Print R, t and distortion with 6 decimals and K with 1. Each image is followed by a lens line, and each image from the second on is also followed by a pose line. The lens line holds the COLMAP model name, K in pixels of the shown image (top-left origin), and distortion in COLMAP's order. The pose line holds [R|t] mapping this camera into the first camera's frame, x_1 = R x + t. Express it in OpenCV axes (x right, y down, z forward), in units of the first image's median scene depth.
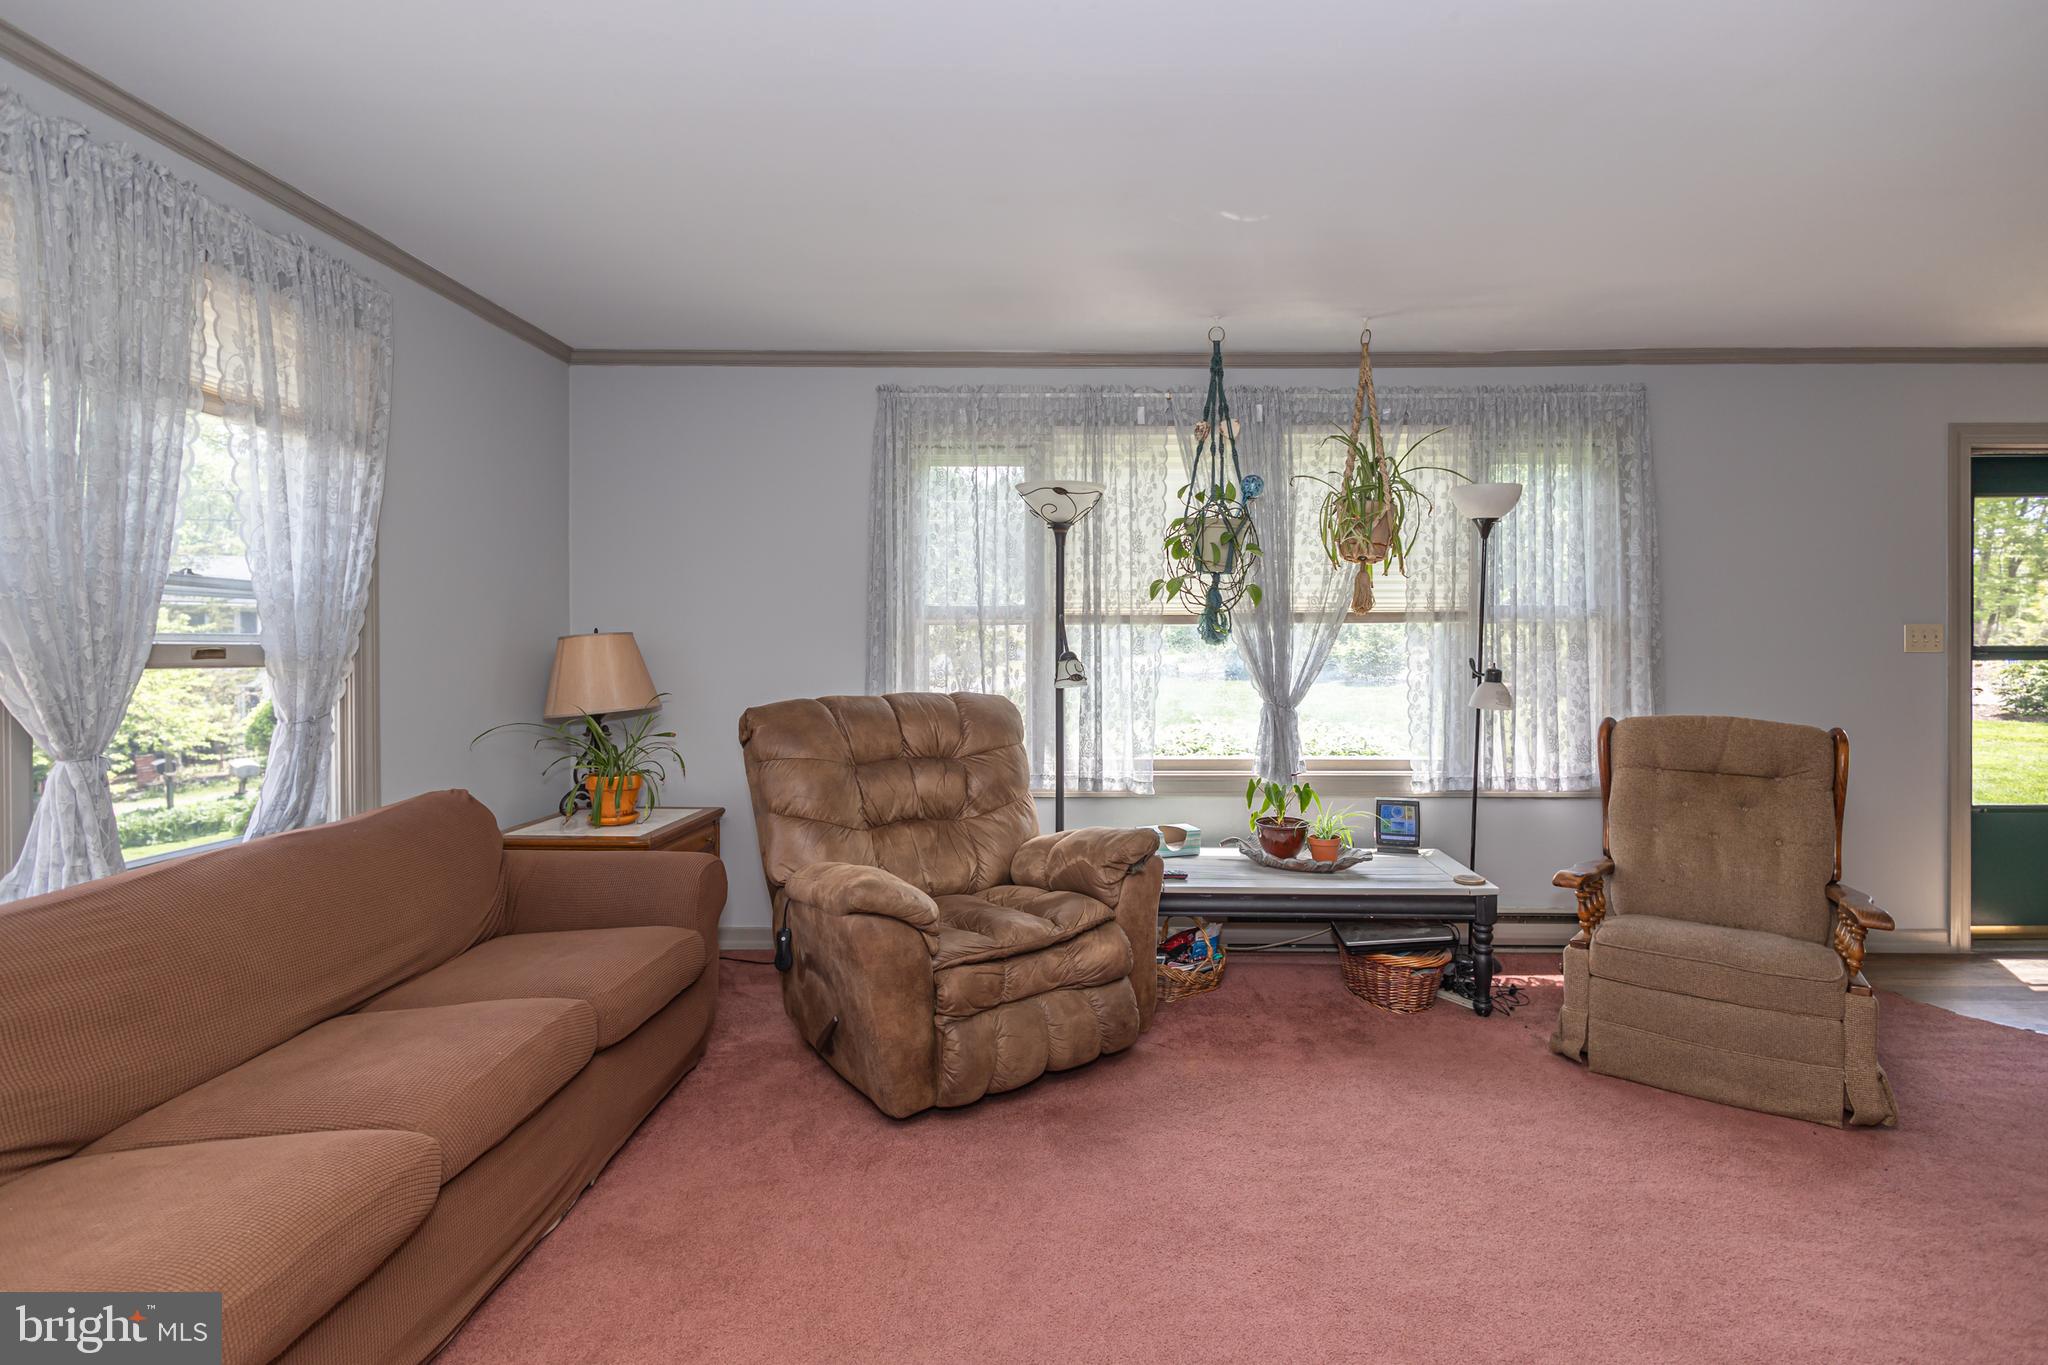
lens RADIAL K [[932.8, 0, 1037.7], [0, 932.8, 688.8], [0, 0, 1]] dist [-0.000344, 0.000167]
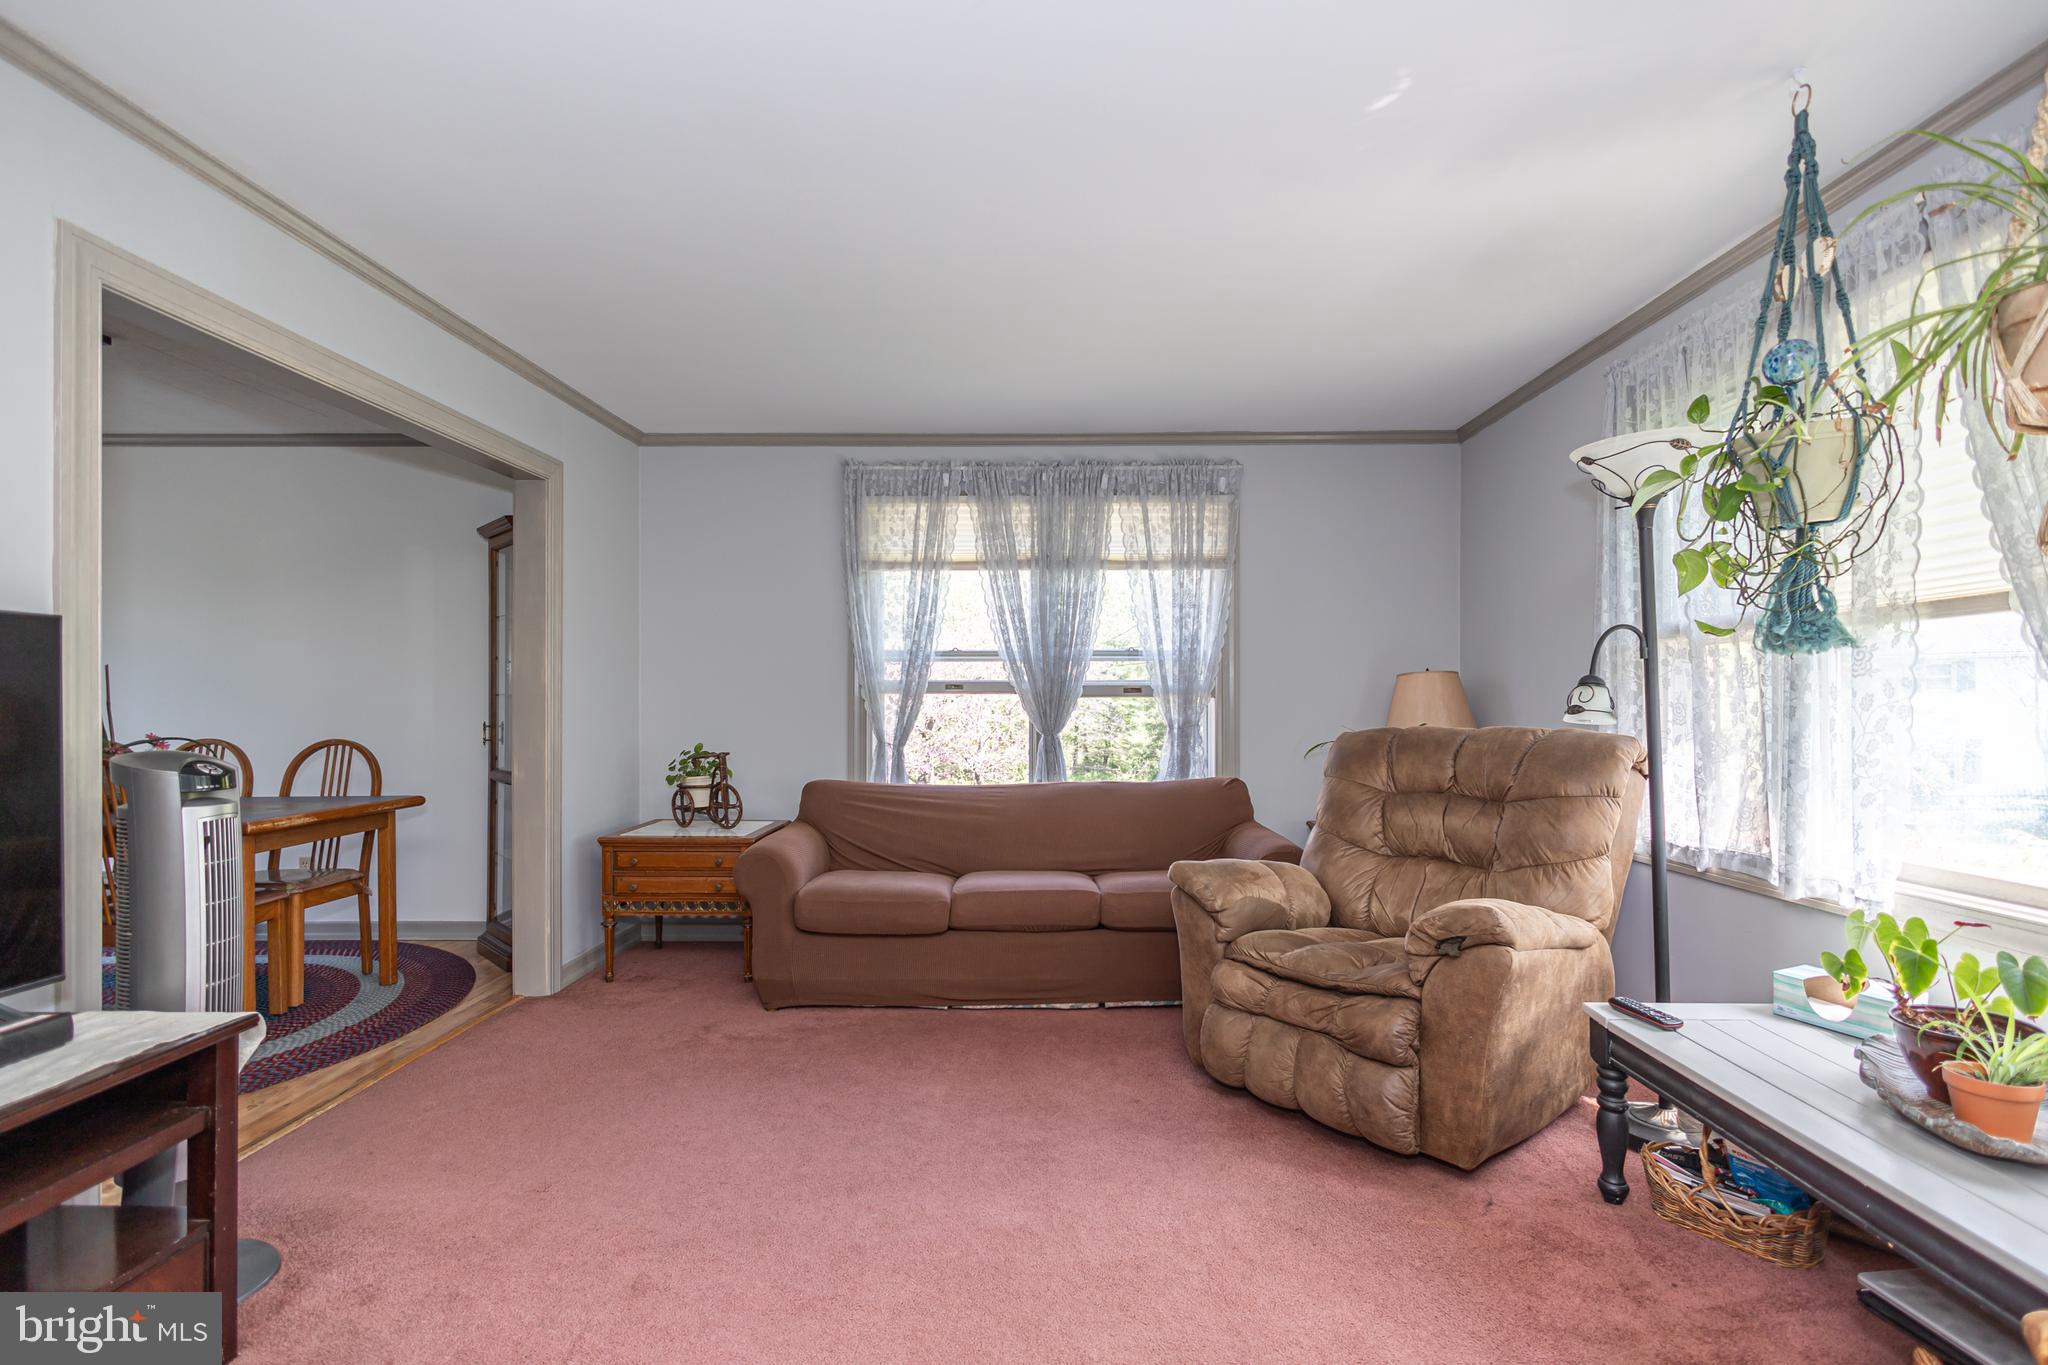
lens RADIAL K [[932.8, 0, 1037.7], [0, 932.8, 688.8], [0, 0, 1]] dist [-0.000344, 0.000167]
pose [[0.040318, -0.011875, -0.999116, 0.784933], [-0.032818, 0.999374, -0.013202, -0.005036], [0.998648, 0.033321, 0.039903, 0.545521]]
